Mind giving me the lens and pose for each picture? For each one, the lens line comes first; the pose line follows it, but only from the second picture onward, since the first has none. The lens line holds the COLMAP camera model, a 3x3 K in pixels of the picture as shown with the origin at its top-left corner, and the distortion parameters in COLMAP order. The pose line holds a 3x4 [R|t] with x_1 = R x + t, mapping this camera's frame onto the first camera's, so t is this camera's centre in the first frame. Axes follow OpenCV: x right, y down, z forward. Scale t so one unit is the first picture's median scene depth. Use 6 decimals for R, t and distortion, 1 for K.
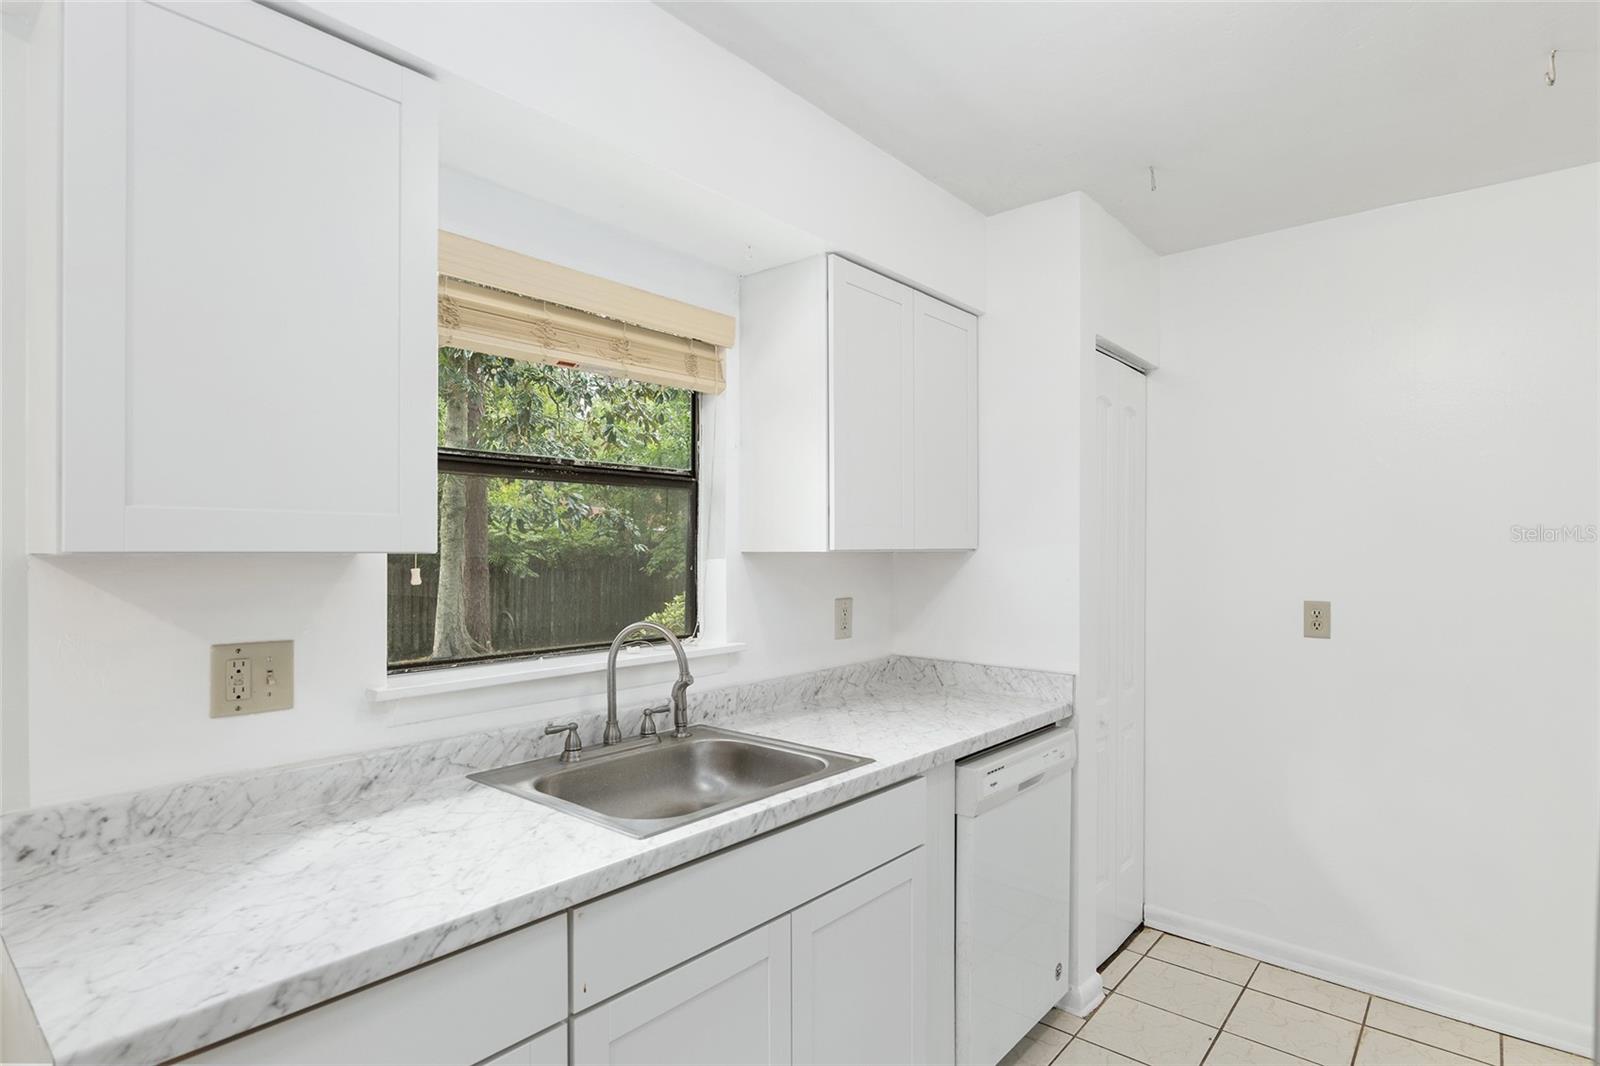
lens RADIAL K [[820.7, 0, 789.3], [0, 820.7, 551.2], [0, 0, 1]] dist [-0.005425, 0.001036]
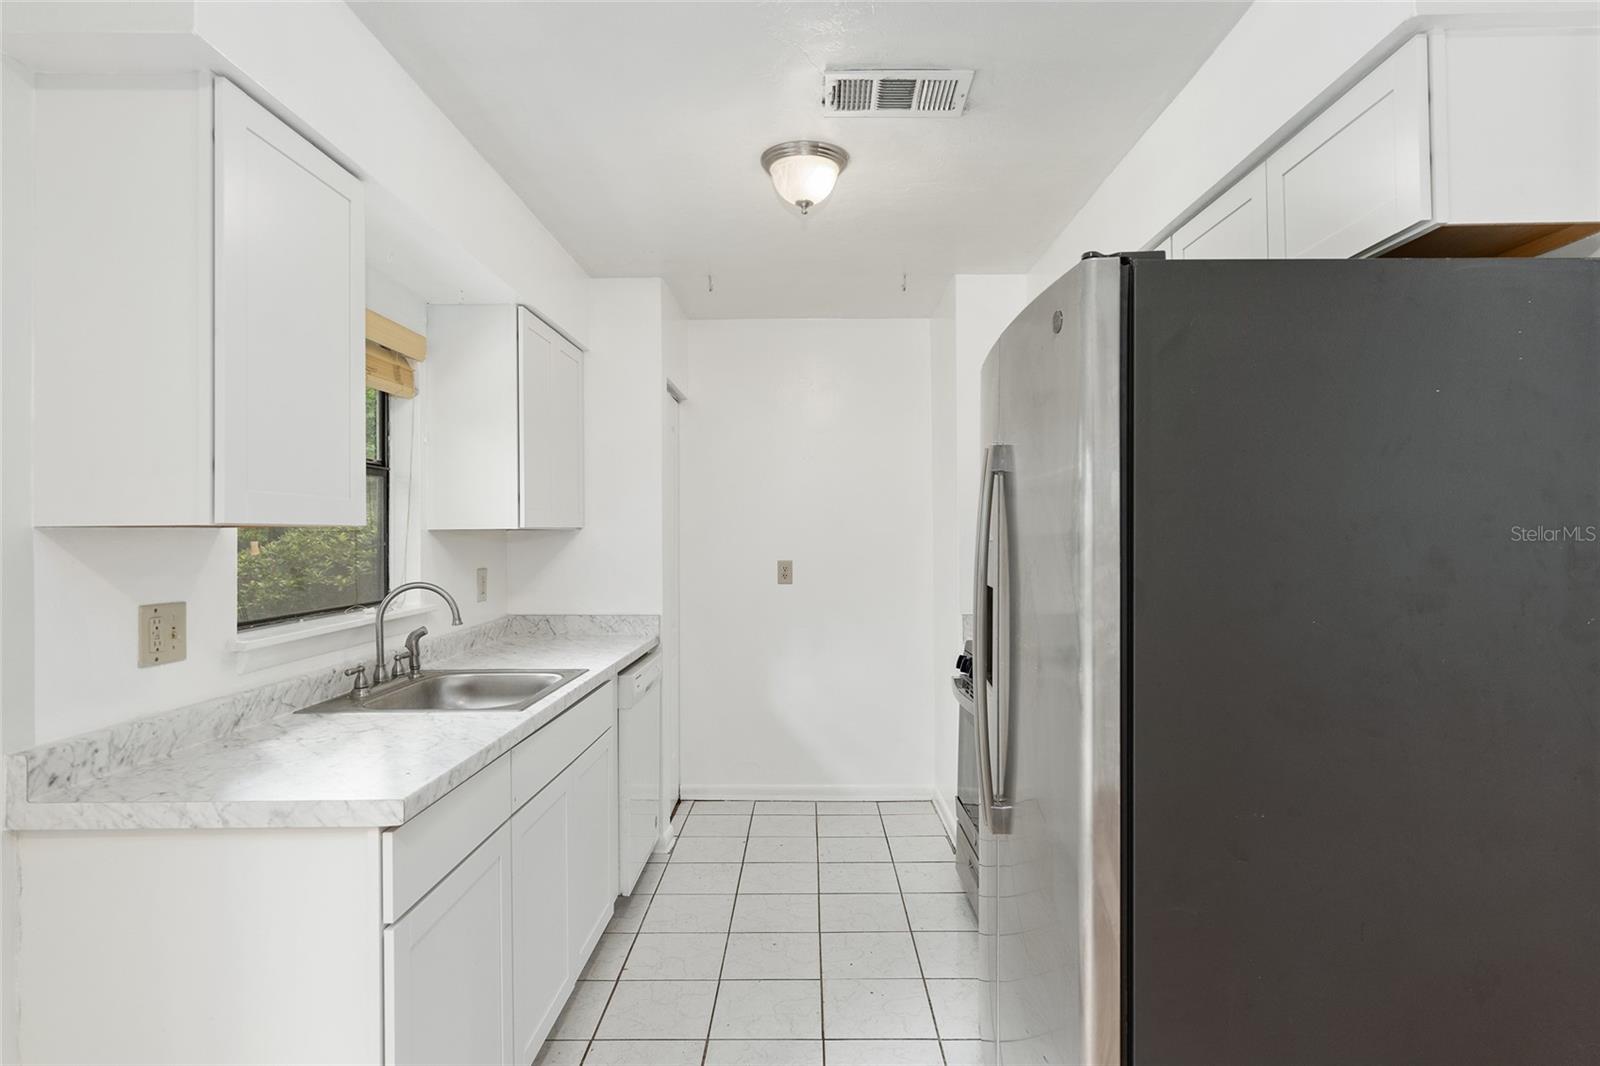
lens RADIAL K [[827.9, 0, 797.7], [0, 827.9, 532.0], [0, 0, 1]] dist [-0.005110, -0.001700]
pose [[0.773657, -0.005882, 0.633578, -0.539590], [0.009161, 0.999956, -0.001903, 0.014944], [-0.633539, 0.007277, 0.773677, -0.383337]]
